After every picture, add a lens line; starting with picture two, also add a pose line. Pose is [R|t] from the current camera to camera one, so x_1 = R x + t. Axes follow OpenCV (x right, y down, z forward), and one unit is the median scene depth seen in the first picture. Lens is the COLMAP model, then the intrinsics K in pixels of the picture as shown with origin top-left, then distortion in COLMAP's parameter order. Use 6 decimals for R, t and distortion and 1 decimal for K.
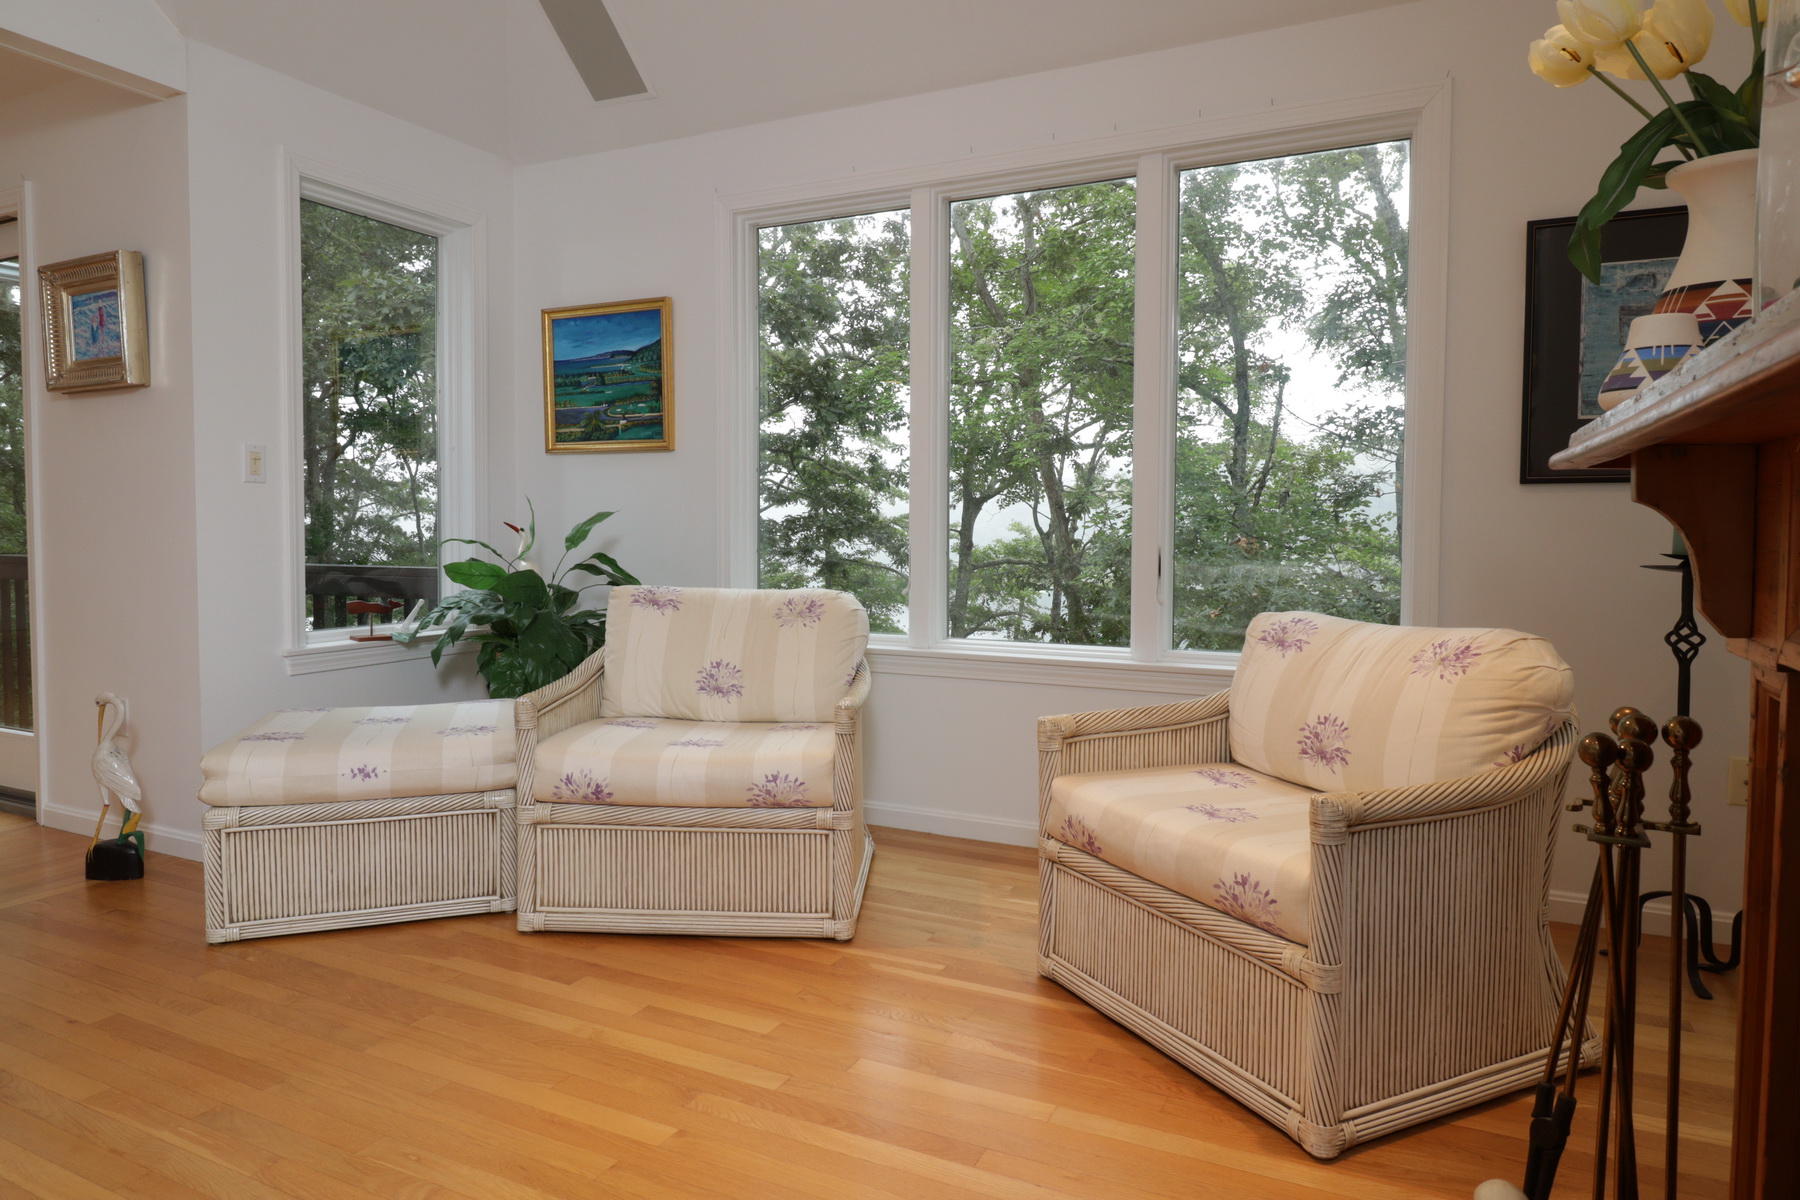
lens RADIAL K [[1105.4, 0, 893.4], [0, 1105.4, 567.9], [0, 0, 1]] dist [0.009028, -0.001435]
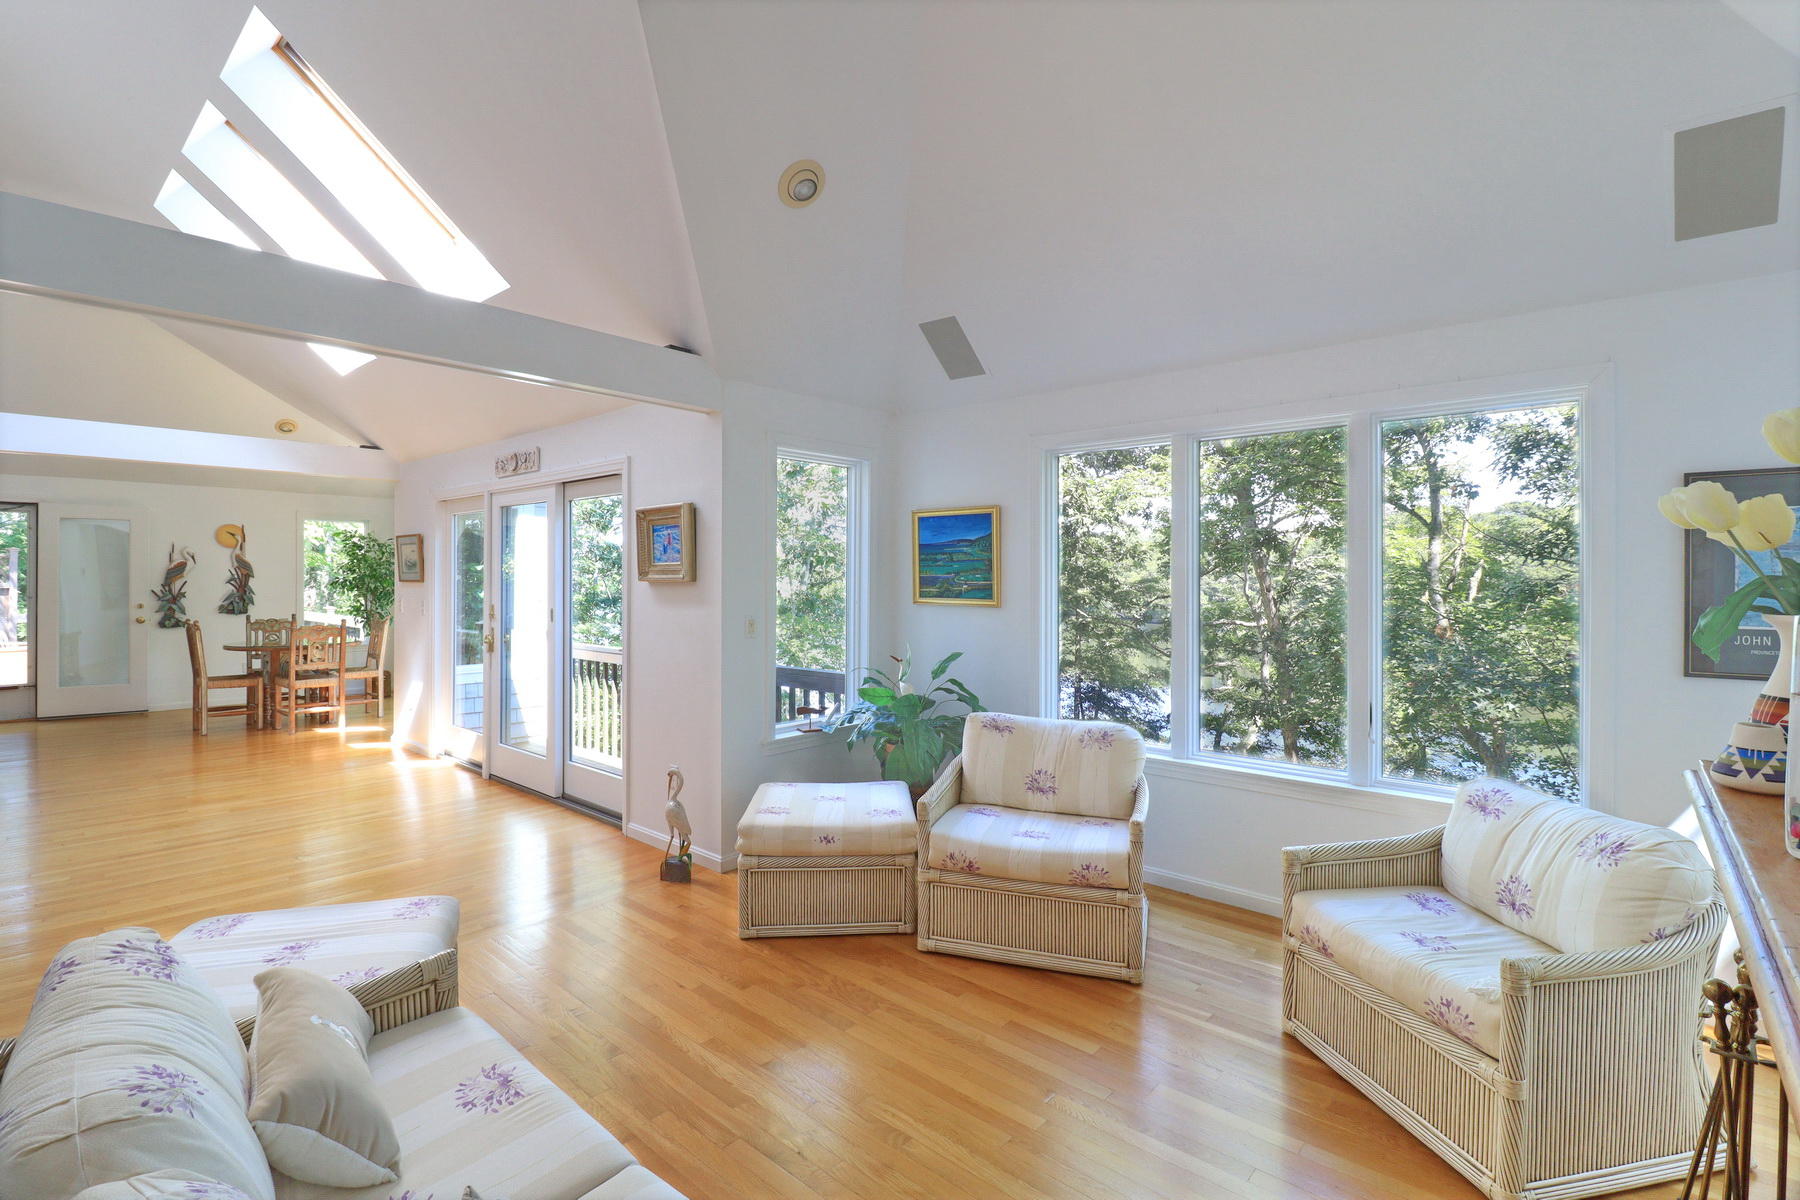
lens RADIAL K [[830.1, 0, 894.3], [0, 830.1, 576.0], [0, 0, 1]] dist [-0.000085, -0.013229]
pose [[0.963999, -0.002094, -0.265897, -0.057360], [-0.009382, 0.999079, -0.041882, -0.144980], [0.265740, 0.042869, 0.963091, -0.153072]]
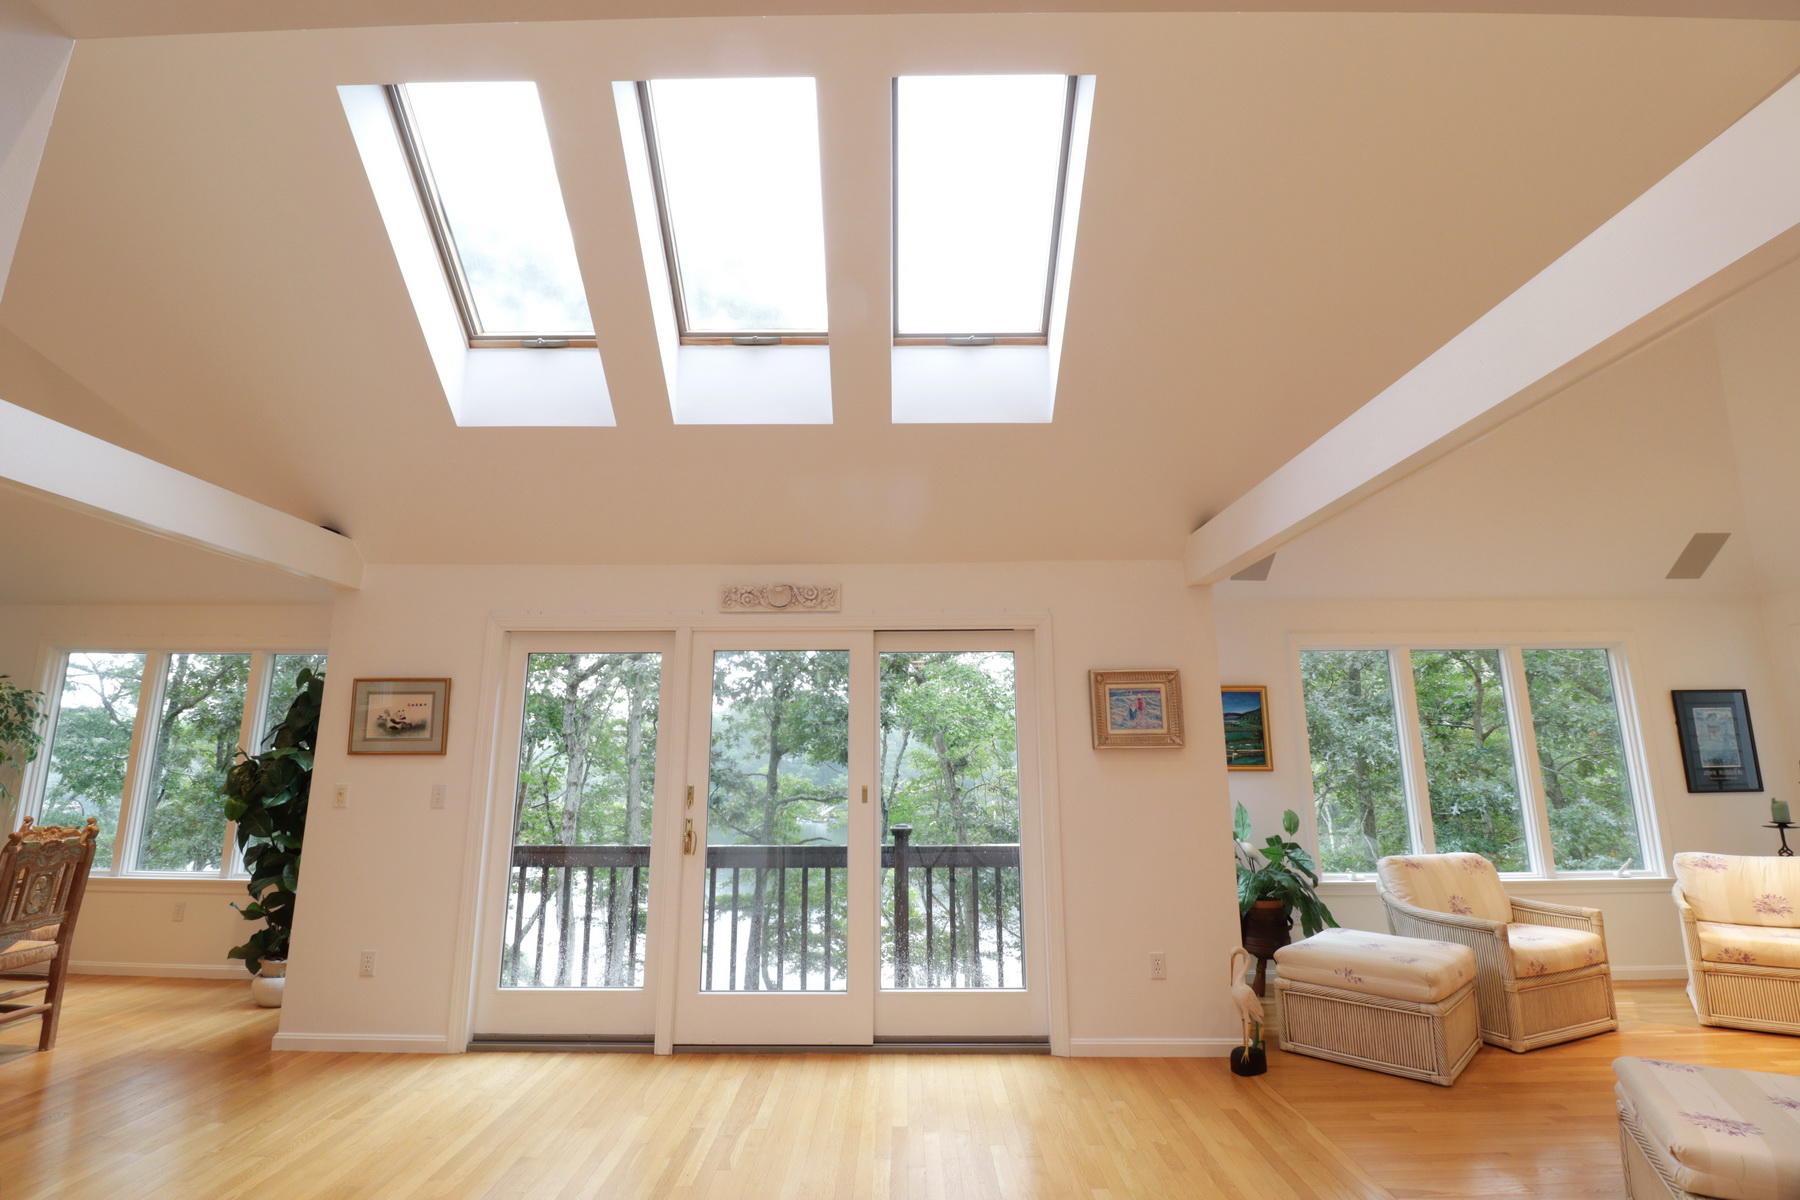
lens RADIAL K [[830.1, 0, 894.3], [0, 830.1, 576.0], [0, 0, 1]] dist [-0.000085, -0.013229]
pose [[0.899731, 0.087161, 0.427653, -1.934546], [0.023104, 0.968970, -0.246095, -0.139559], [-0.435833, 0.231299, 0.869799, 0.048894]]
